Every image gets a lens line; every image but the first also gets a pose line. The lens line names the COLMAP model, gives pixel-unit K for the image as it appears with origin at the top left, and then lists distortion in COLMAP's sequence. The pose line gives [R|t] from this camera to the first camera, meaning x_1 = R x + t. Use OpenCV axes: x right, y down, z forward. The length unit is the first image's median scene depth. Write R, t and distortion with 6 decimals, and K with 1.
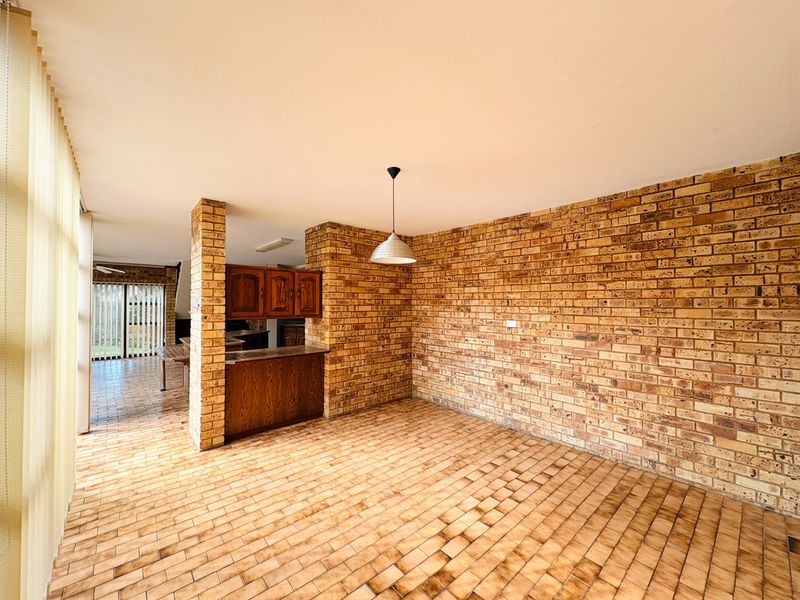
lens RADIAL K [[317.5, 0, 397.9], [0, 317.5, 301.7], [0, 0, 1]] dist [0.000904, -0.000084]
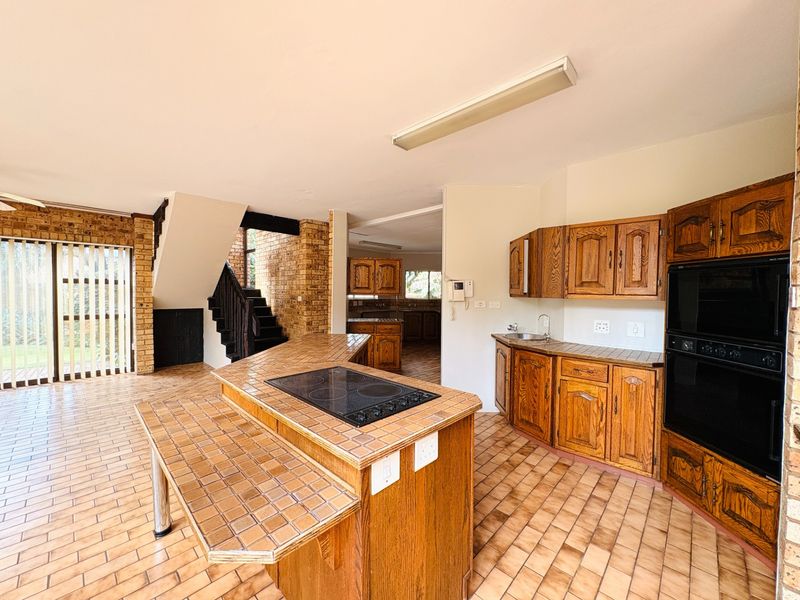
lens RADIAL K [[317.5, 0, 400.4], [0, 317.5, 300.6], [0, 0, 1]] dist [0.000904, -0.000084]
pose [[0.996133, 0.005433, 0.087689, -0.318495], [-0.008401, 0.999403, 0.033506, 0.016986], [-0.087455, -0.034113, 0.995584, 0.407391]]
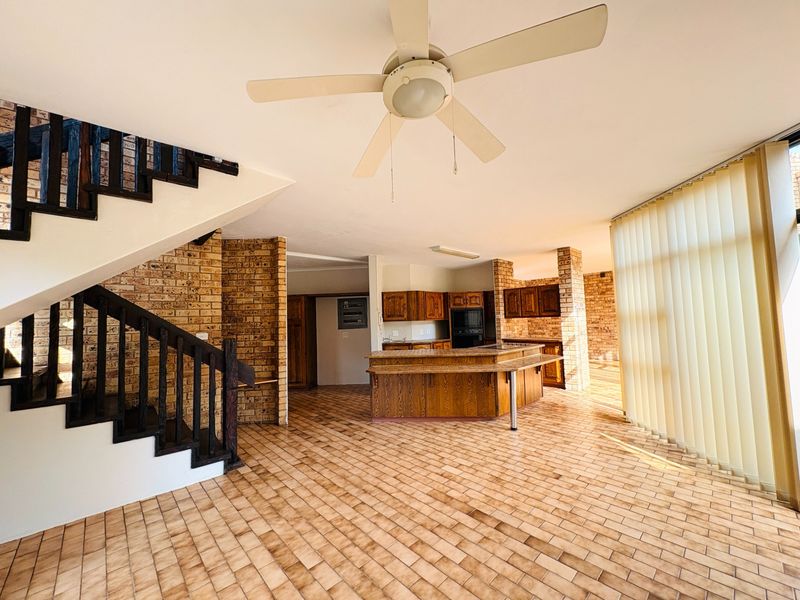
lens RADIAL K [[317.5, 0, 399.2], [0, 317.5, 299.2], [0, 0, 1]] dist [0.000904, -0.000084]
pose [[-0.025763, 0.053798, 0.998219, -0.897261], [0.016766, 0.998434, -0.053377, 0.013210], [-0.999527, 0.015361, -0.026625, 0.786556]]
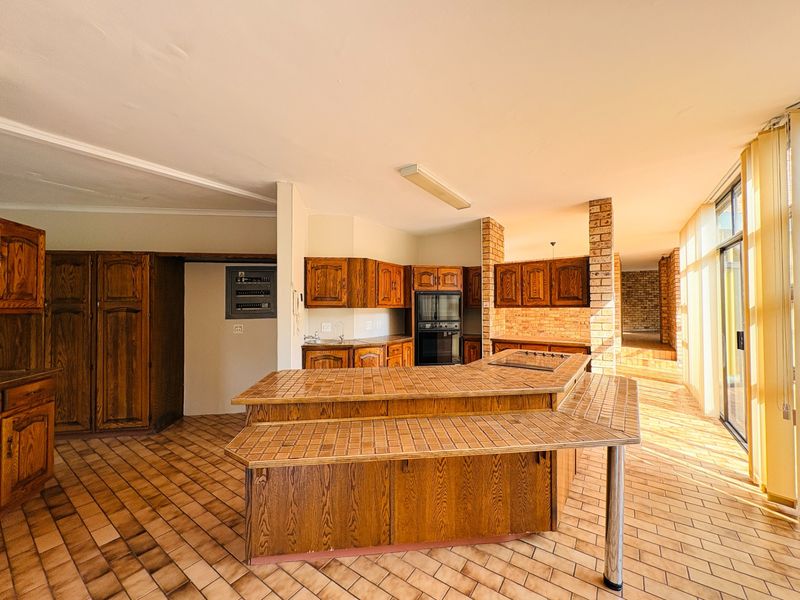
lens RADIAL K [[317.5, 0, 401.7], [0, 317.5, 299.7], [0, 0, 1]] dist [0.000904, -0.000084]
pose [[-0.229236, 0.008416, 0.973334, -0.600236], [-0.012875, 0.999849, -0.011677, 0.017720], [-0.973286, -0.015208, -0.229093, 0.776303]]
